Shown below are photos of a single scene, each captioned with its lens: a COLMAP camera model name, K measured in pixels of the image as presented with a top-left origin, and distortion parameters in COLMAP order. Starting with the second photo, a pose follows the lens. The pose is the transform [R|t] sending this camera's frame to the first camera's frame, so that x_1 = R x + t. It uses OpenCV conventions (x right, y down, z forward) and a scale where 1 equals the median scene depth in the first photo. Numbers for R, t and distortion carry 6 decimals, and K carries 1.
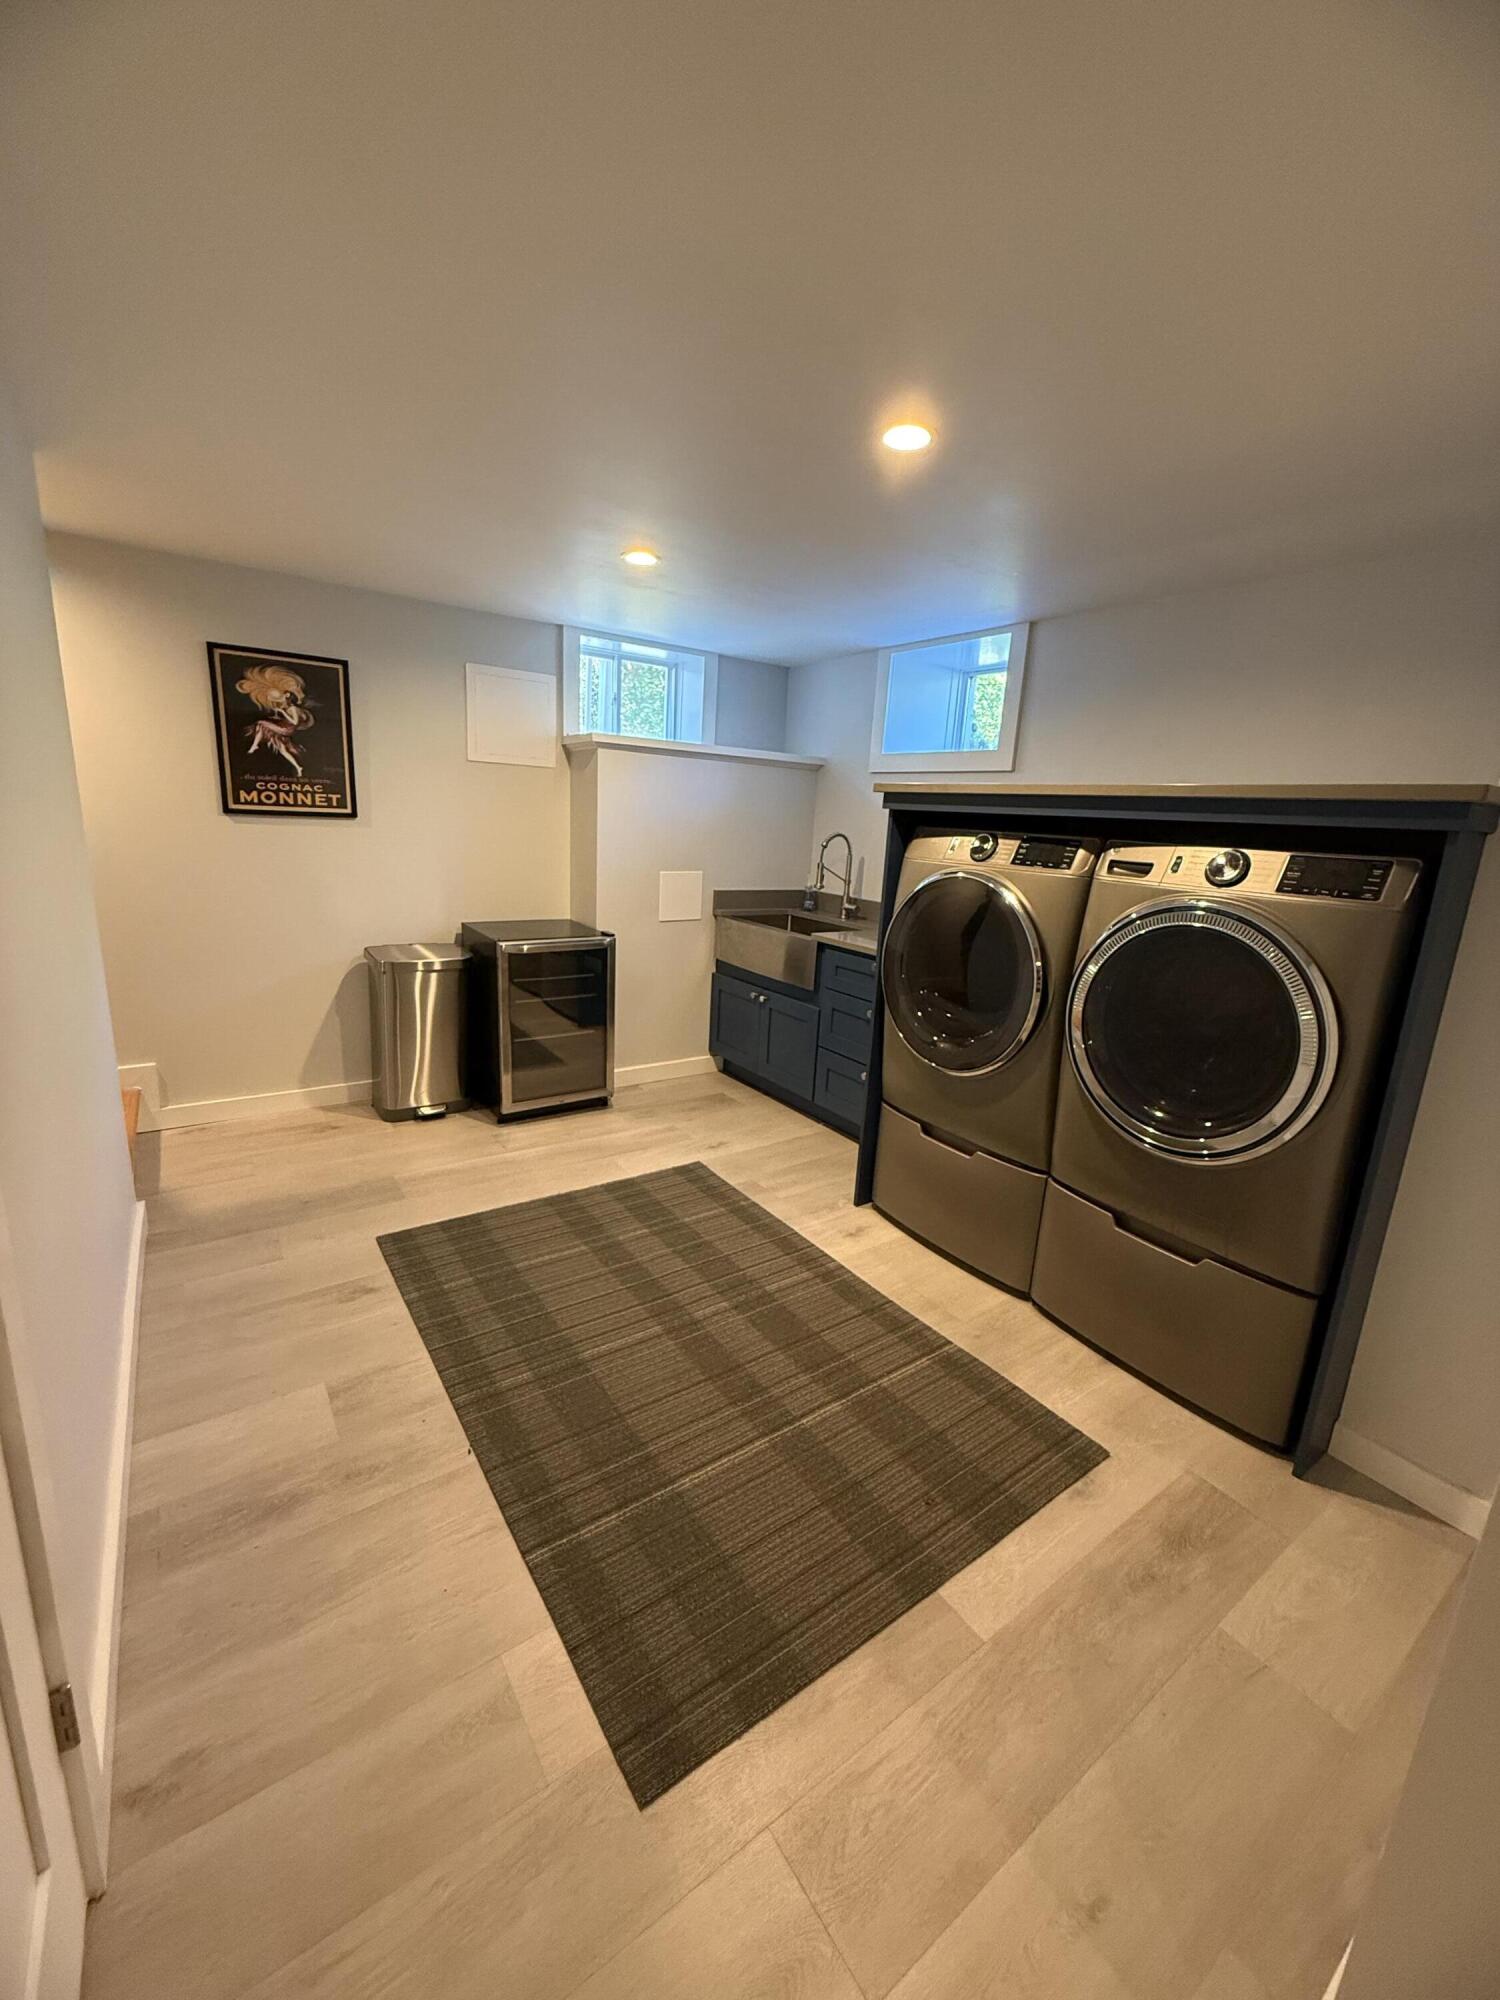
lens RADIAL K [[796.1, 0, 750.9], [0, 796.1, 996.9], [0, 0, 1]] dist [-0.000546, -0.000377]
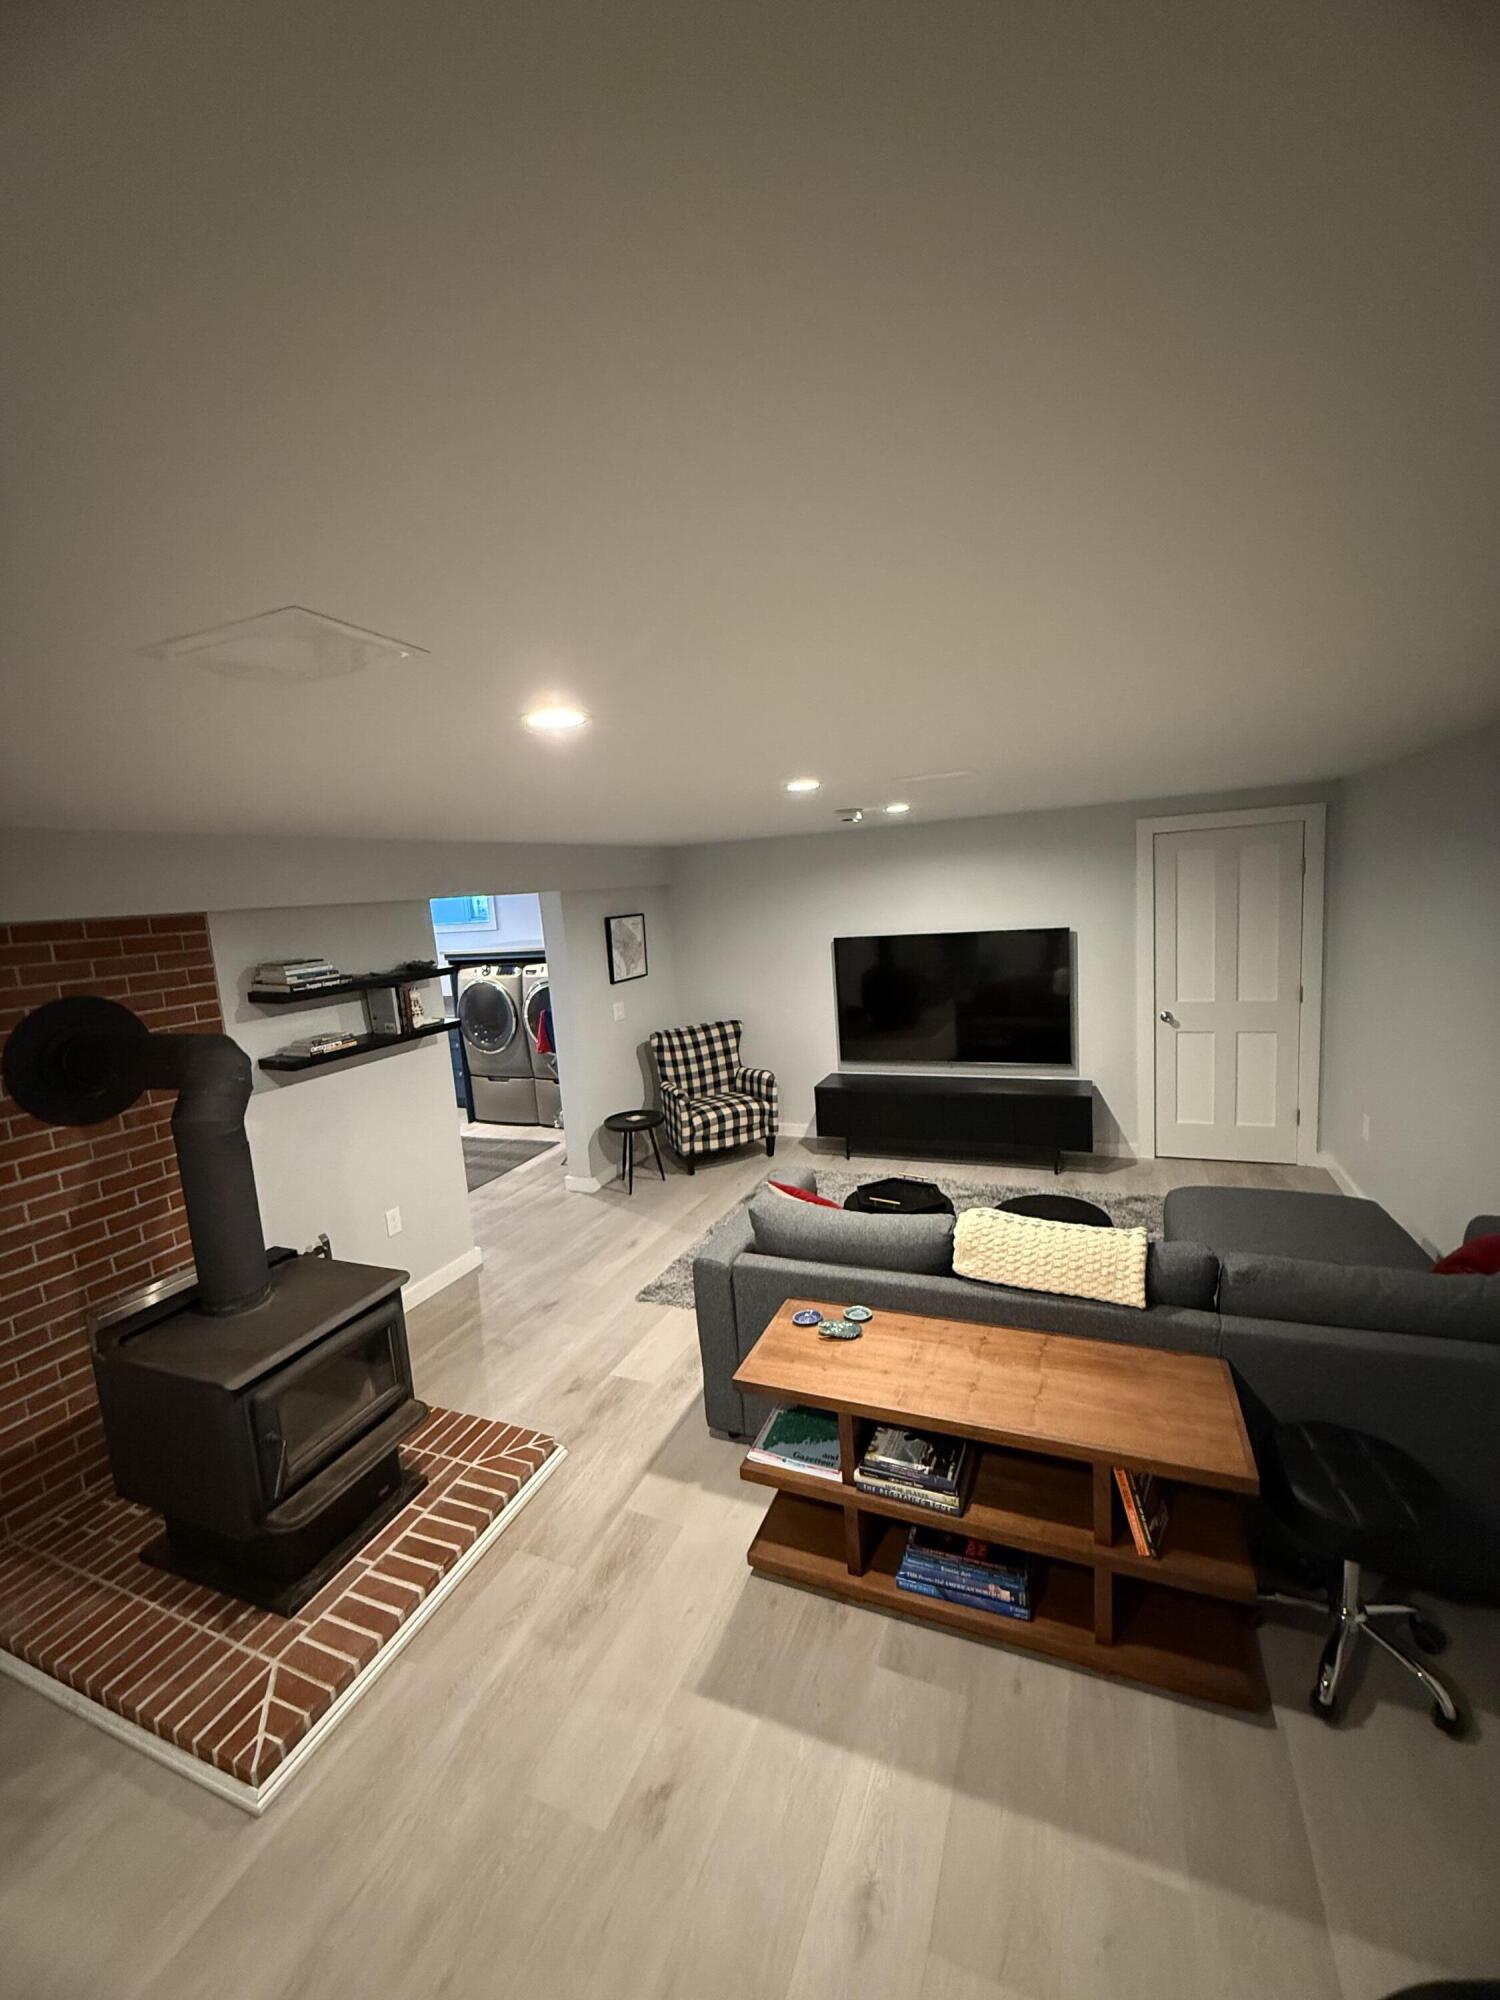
lens RADIAL K [[796.1, 0, 760.2], [0, 796.1, 999.9], [0, 0, 1]] dist [-0.000546, -0.000377]
pose [[0.843755, -0.192725, 0.500933, -0.319901], [0.236287, 0.971380, -0.024273, 0.209372], [-0.481919, 0.138844, 0.865145, -1.900426]]
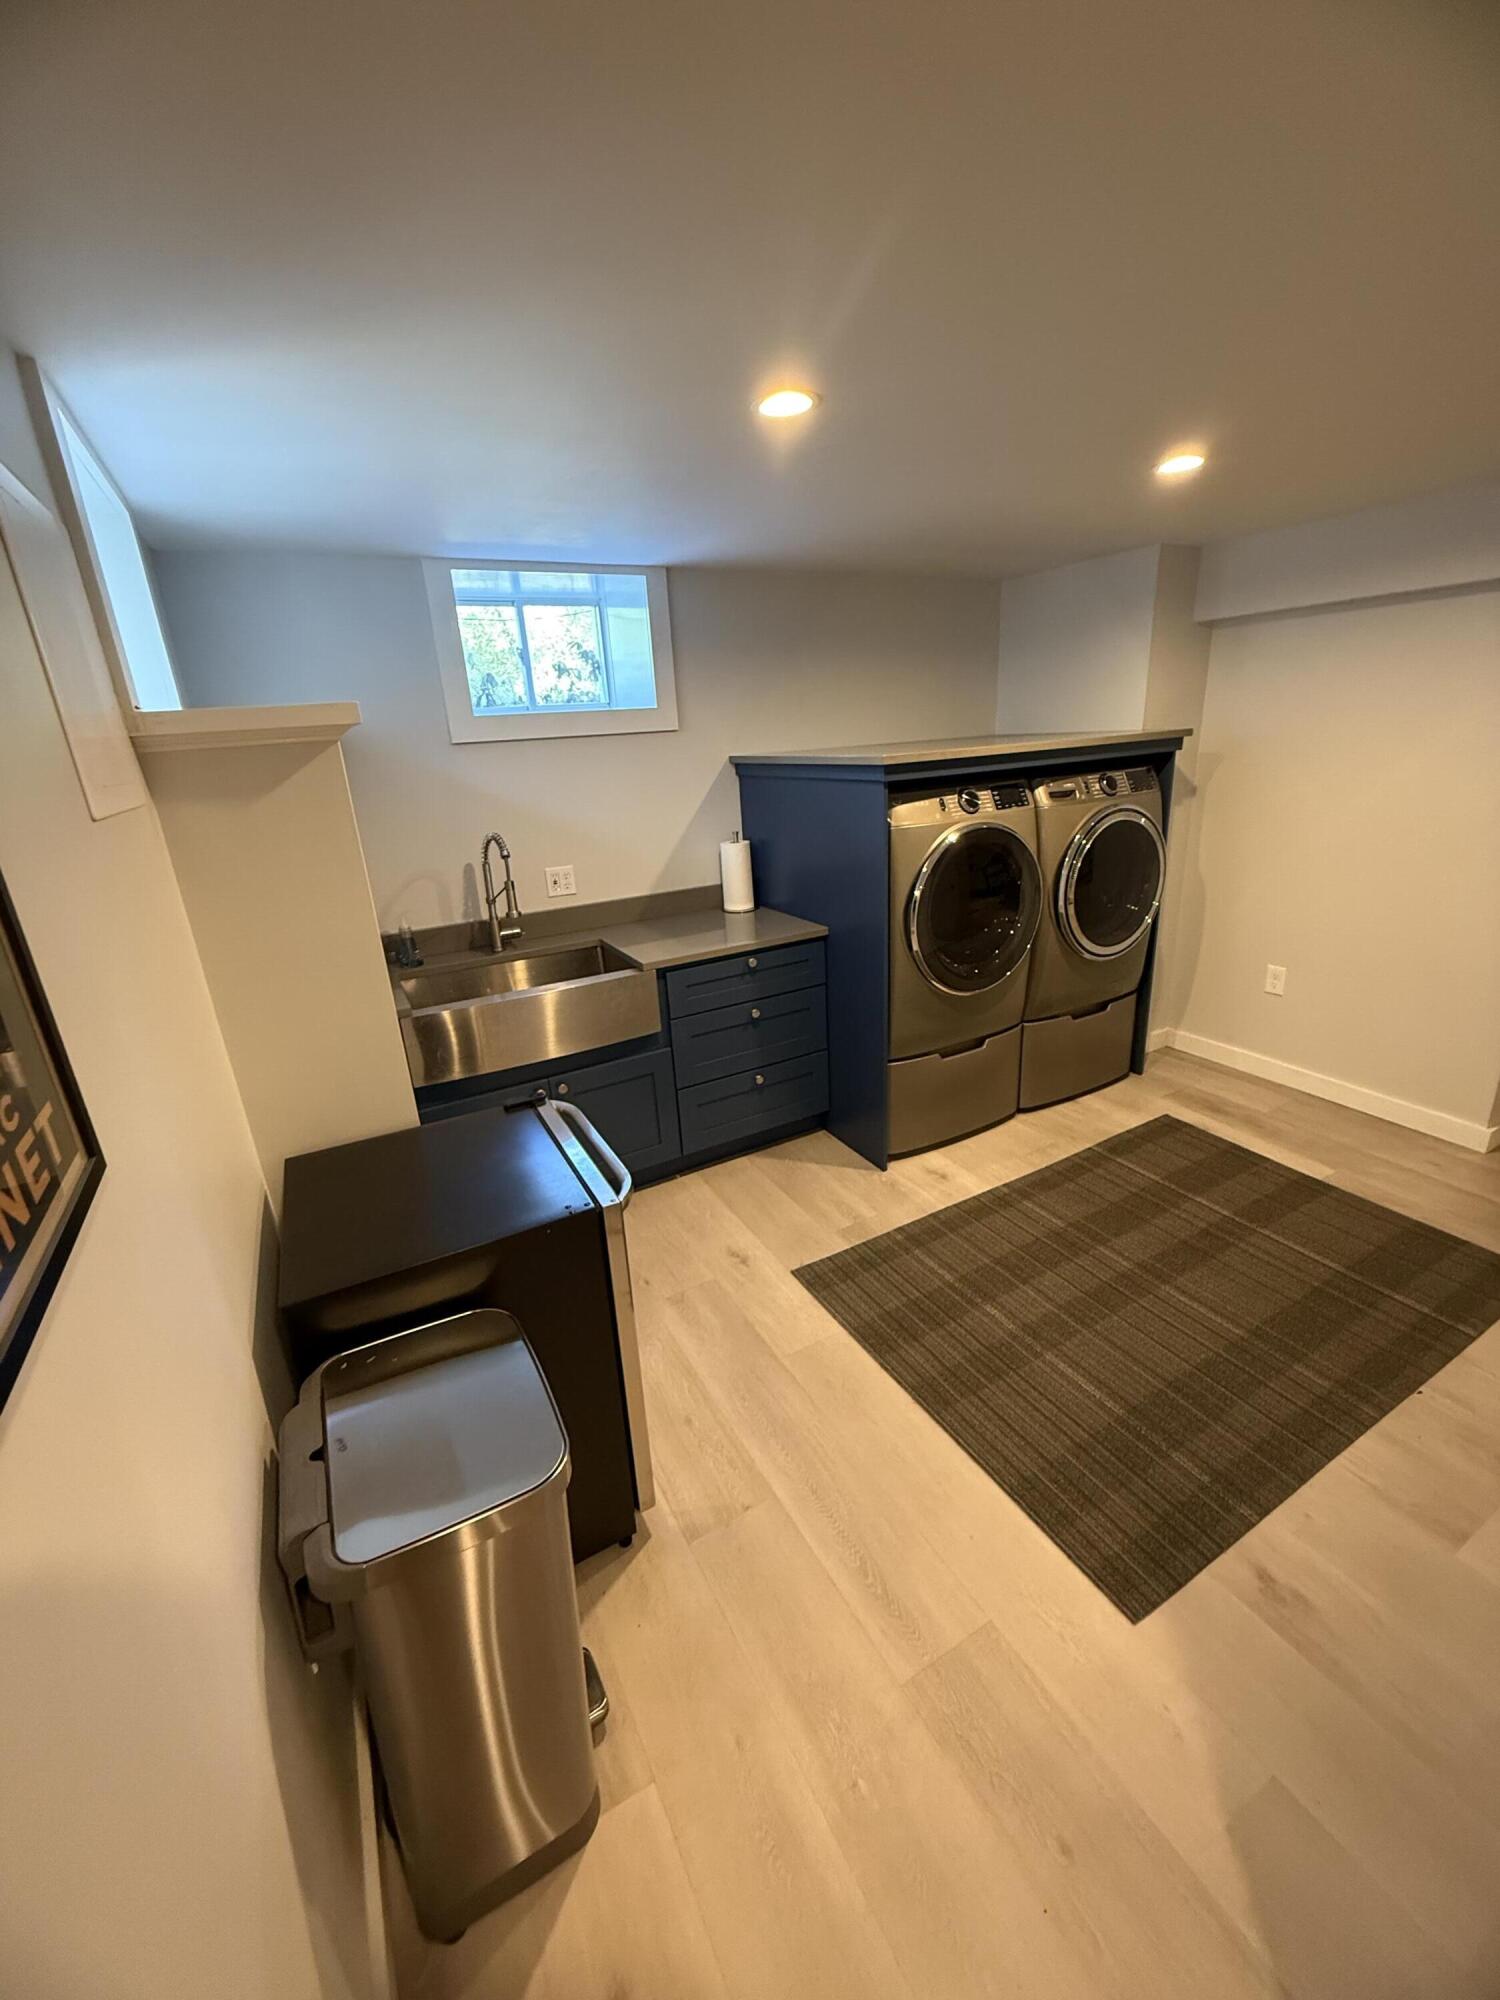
lens RADIAL K [[796.1, 0, 752.6], [0, 796.1, 992.1], [0, 0, 1]] dist [-0.000546, -0.000377]
pose [[0.110303, -0.368889, 0.922905, -0.944742], [0.286251, 0.901017, 0.325928, -0.412713], [-0.951784, 0.228232, 0.204980, 1.137768]]
